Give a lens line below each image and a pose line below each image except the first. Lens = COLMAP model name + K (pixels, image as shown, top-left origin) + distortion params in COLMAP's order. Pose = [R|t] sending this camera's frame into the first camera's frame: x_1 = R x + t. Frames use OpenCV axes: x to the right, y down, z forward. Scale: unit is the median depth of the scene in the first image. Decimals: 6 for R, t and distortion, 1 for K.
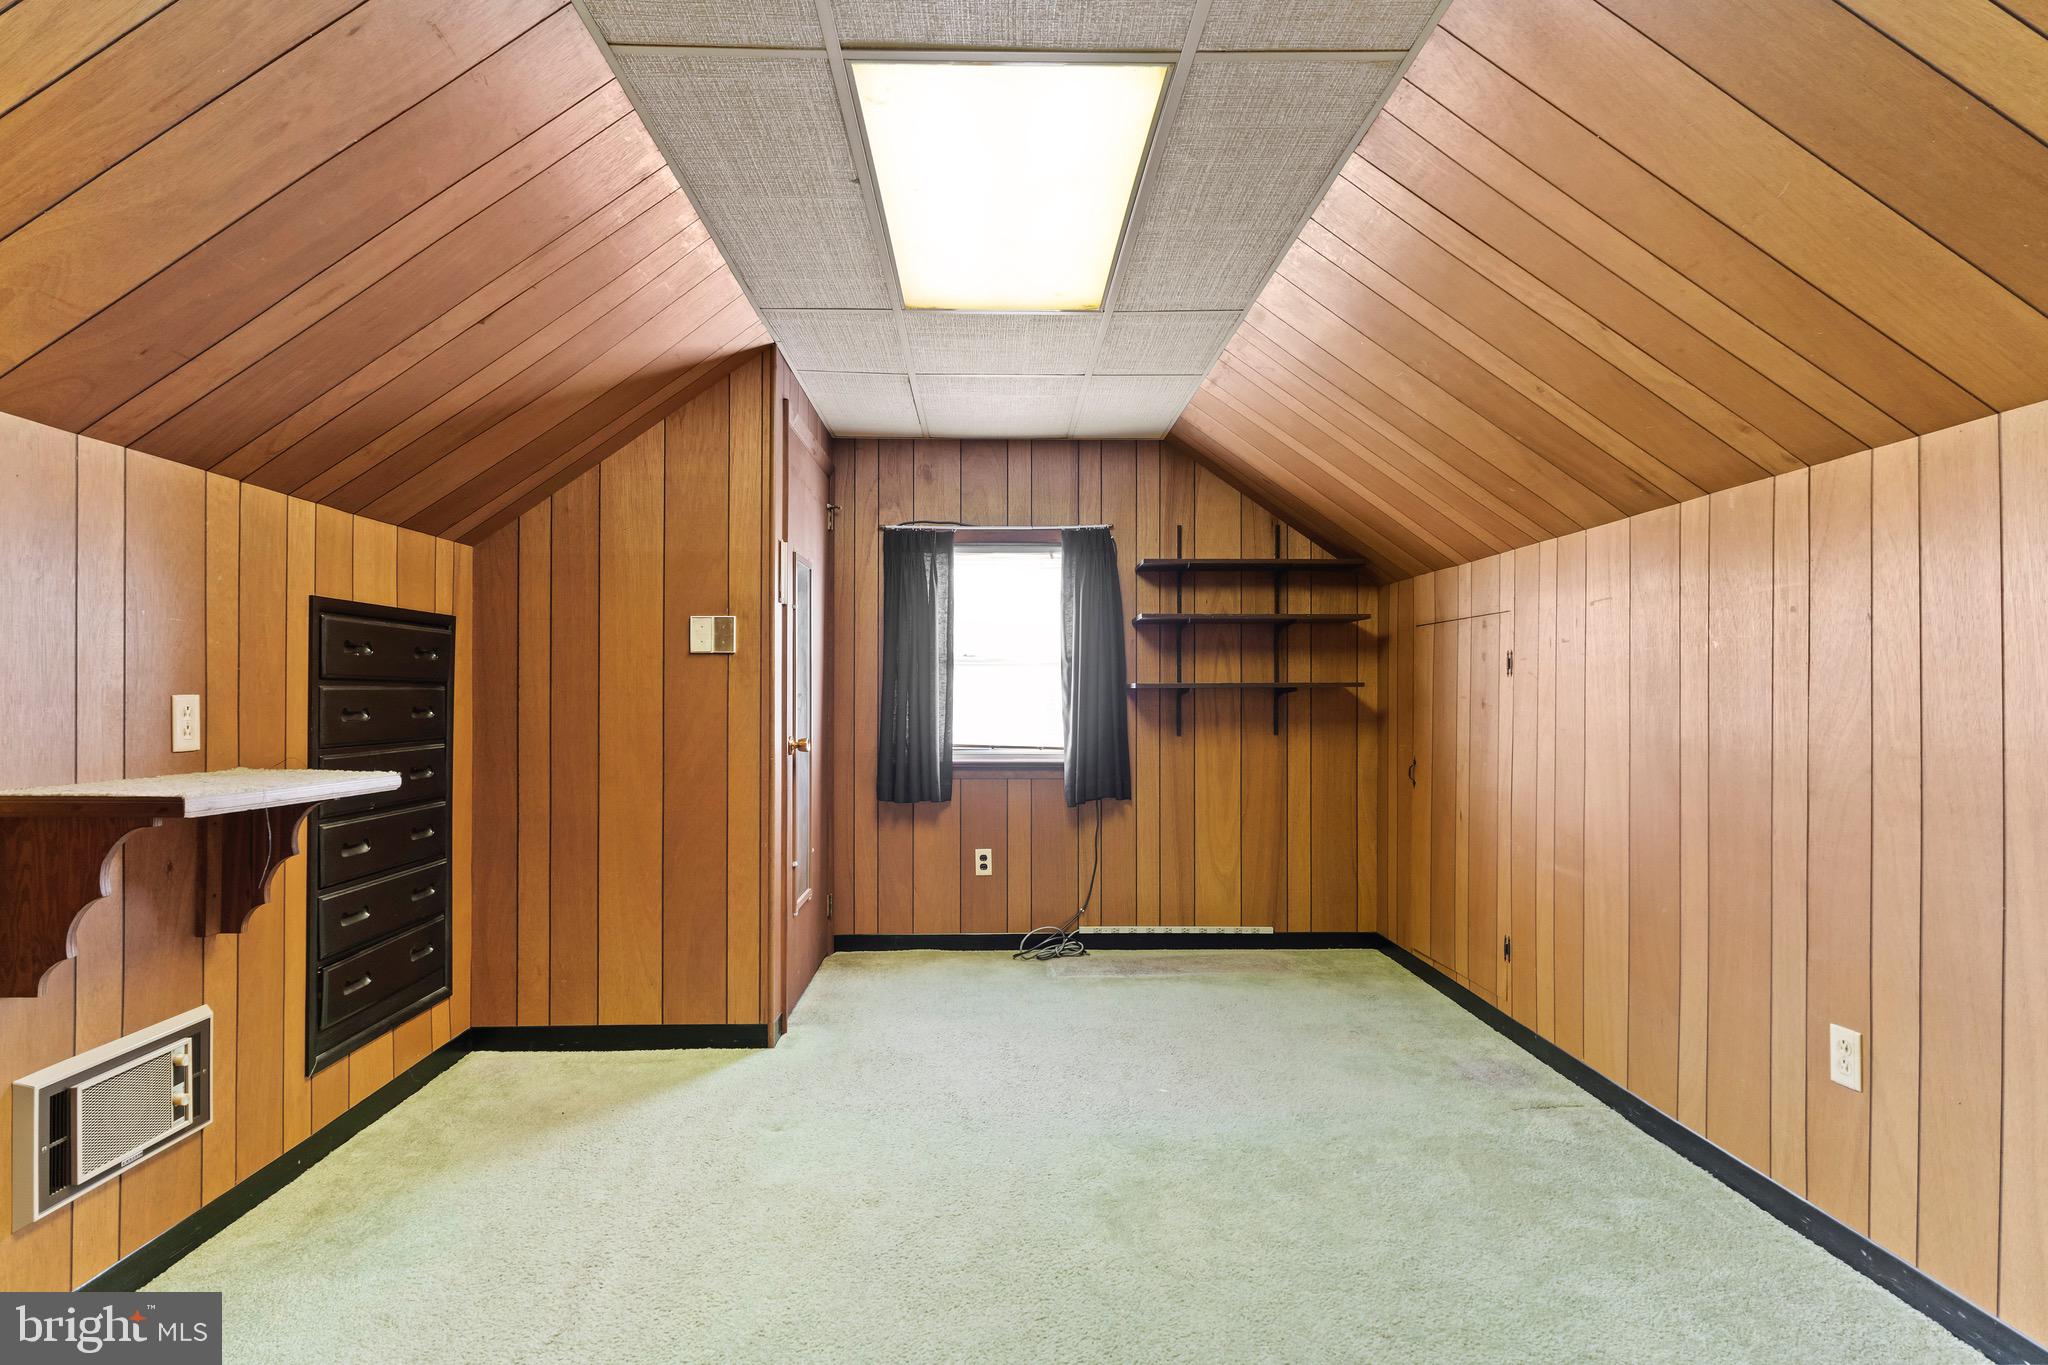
lens RADIAL K [[1088.1, 0, 1028.7], [0, 1088.1, 689.9], [0, 0, 1]] dist [0.001886, 0.001607]
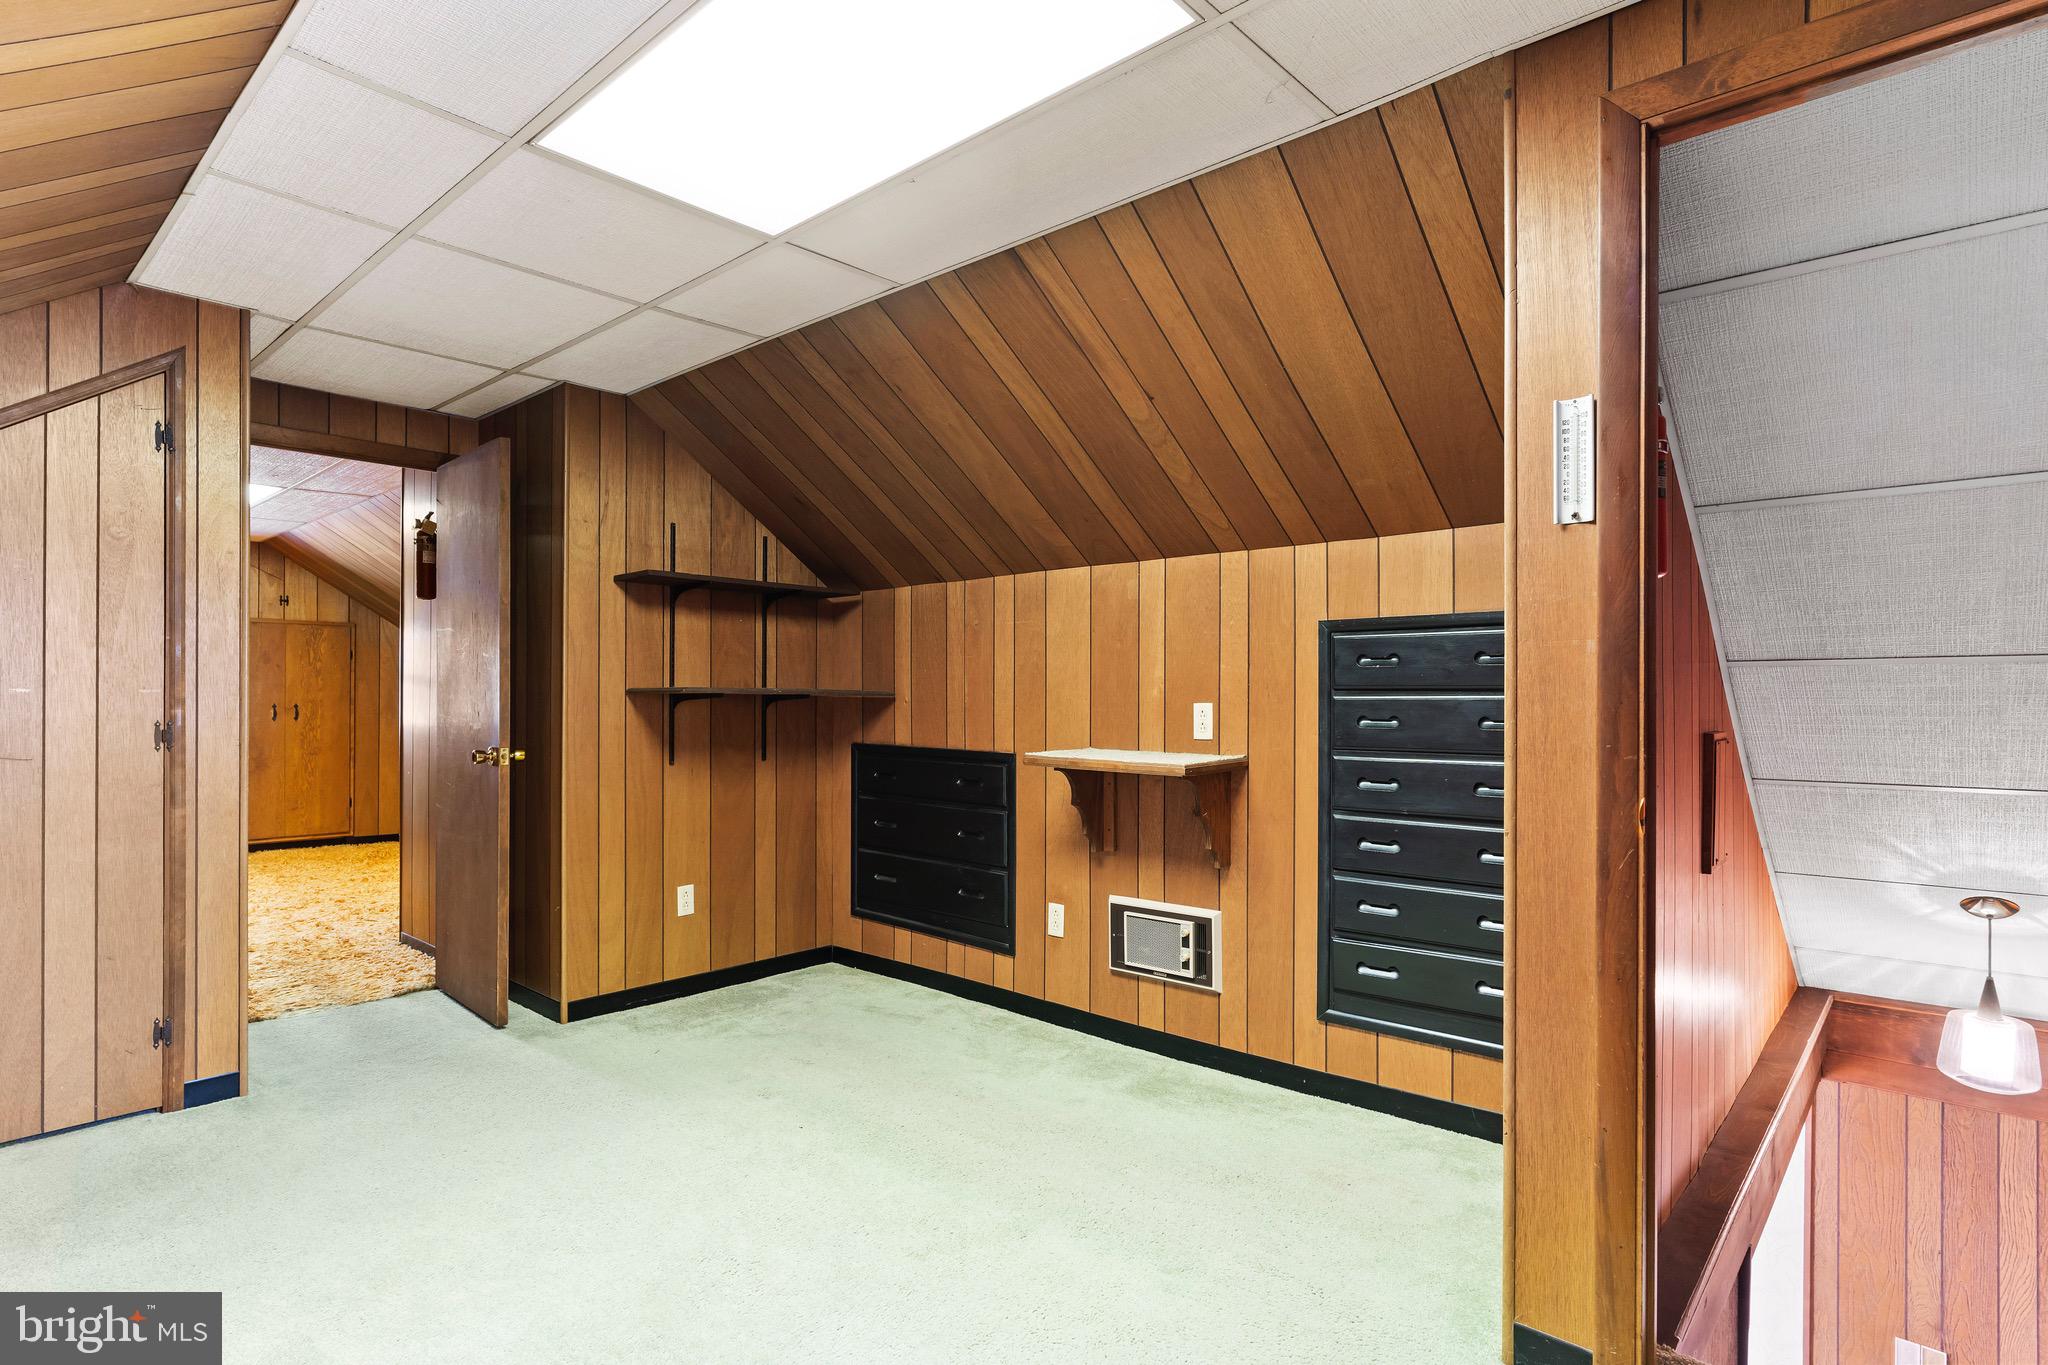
lens RADIAL K [[1088.1, 0, 1028.7], [0, 1088.1, 689.9], [0, 0, 1]] dist [0.001886, 0.001607]
pose [[-0.705607, -0.011863, -0.708504, 0.438390], [-0.001878, 0.999888, -0.014871, 0.008249], [0.708601, -0.009163, -0.705550, 1.682525]]
